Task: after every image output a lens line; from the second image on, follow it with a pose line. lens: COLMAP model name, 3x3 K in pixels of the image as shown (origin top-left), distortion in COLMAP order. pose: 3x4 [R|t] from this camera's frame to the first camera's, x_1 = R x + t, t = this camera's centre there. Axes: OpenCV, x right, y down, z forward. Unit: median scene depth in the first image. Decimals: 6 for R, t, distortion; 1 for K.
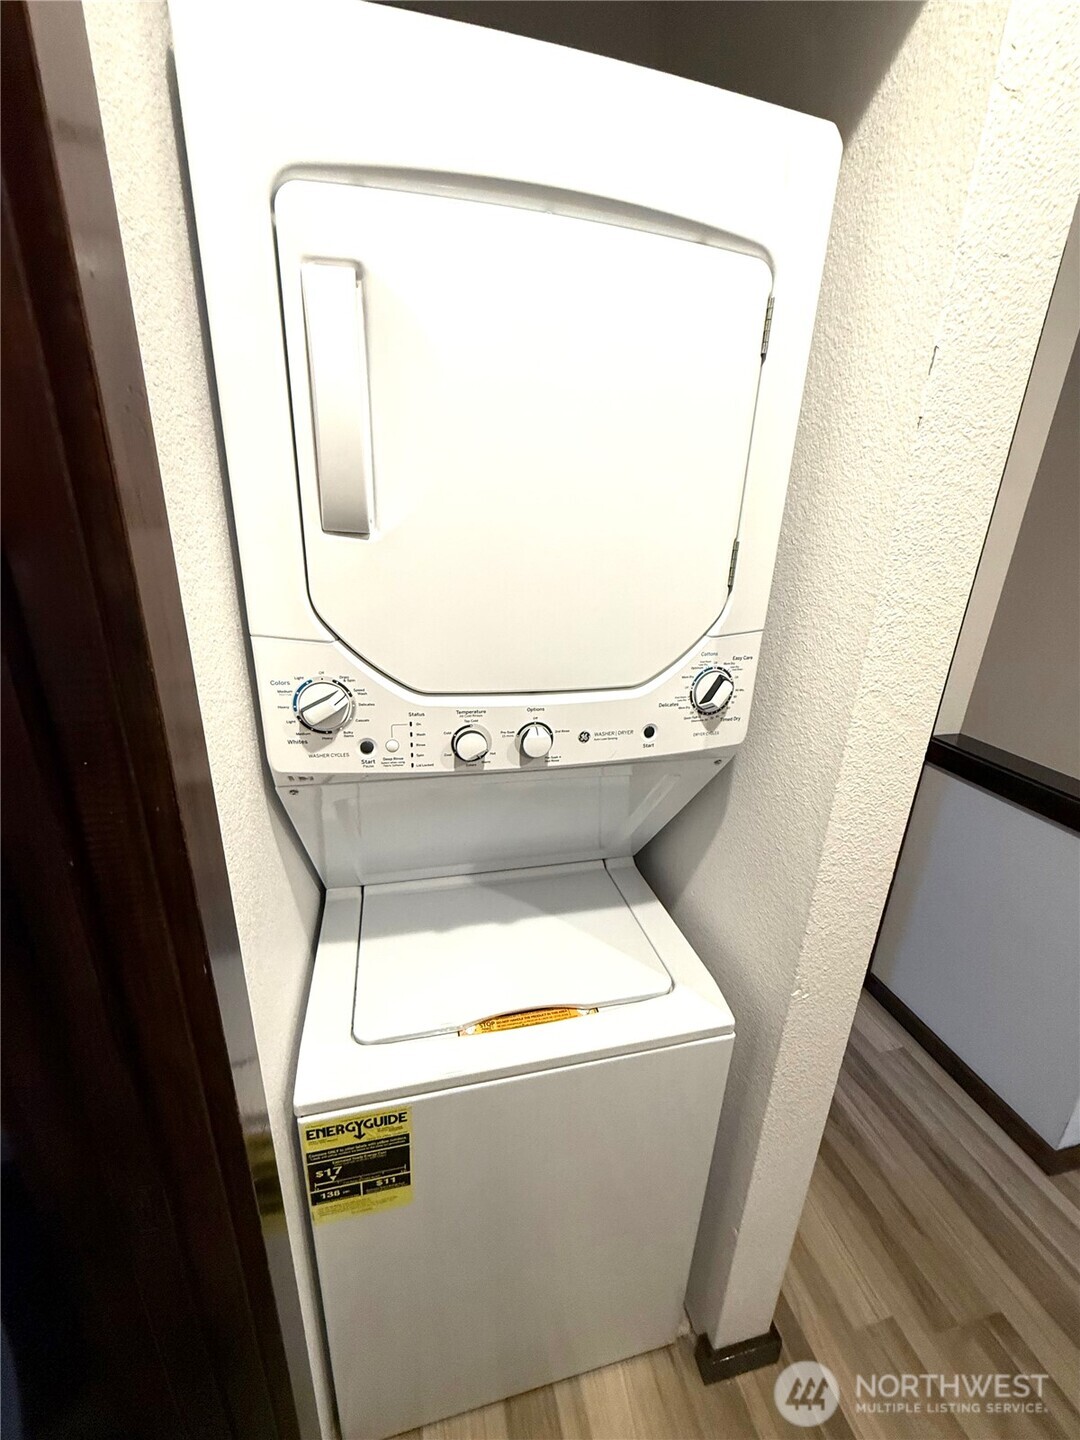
lens RADIAL K [[575.6, 0, 542.5], [0, 575.6, 716.0], [0, 0, 1]] dist [-0.002184, 0.000109]
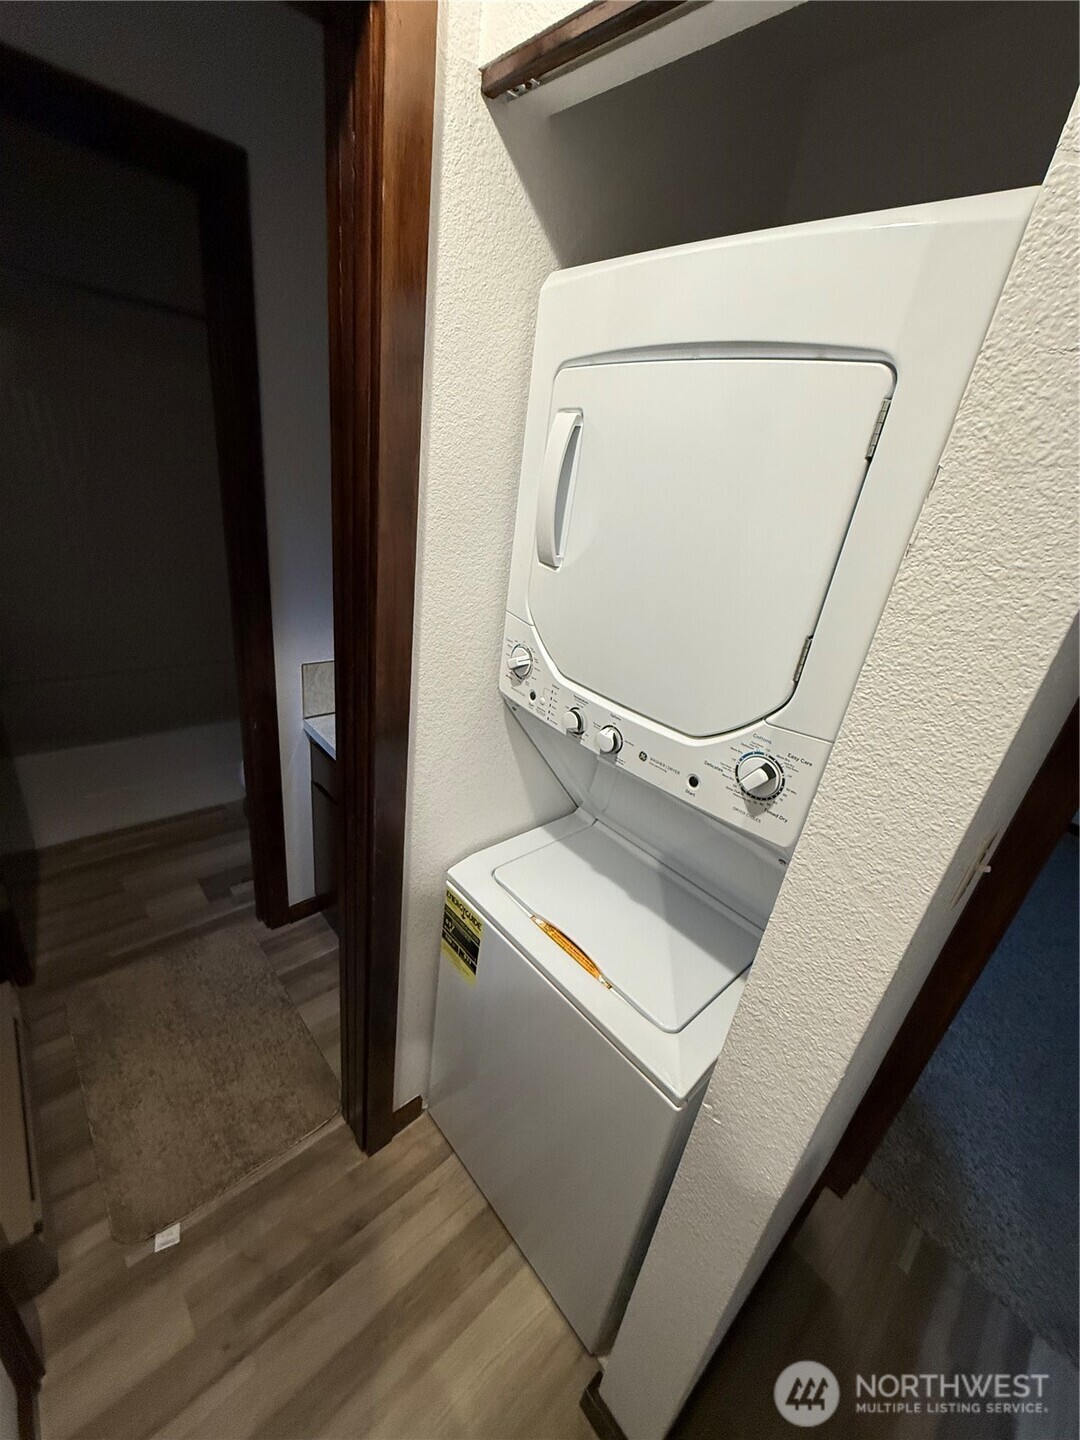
lens RADIAL K [[575.6, 0, 544.0], [0, 575.6, 715.0], [0, 0, 1]] dist [-0.002184, 0.000109]
pose [[0.481830, 0.370891, -0.793902, 0.926875], [-0.389899, 0.902121, 0.184813, -0.190237], [0.784741, 0.220492, 0.579279, 0.111163]]
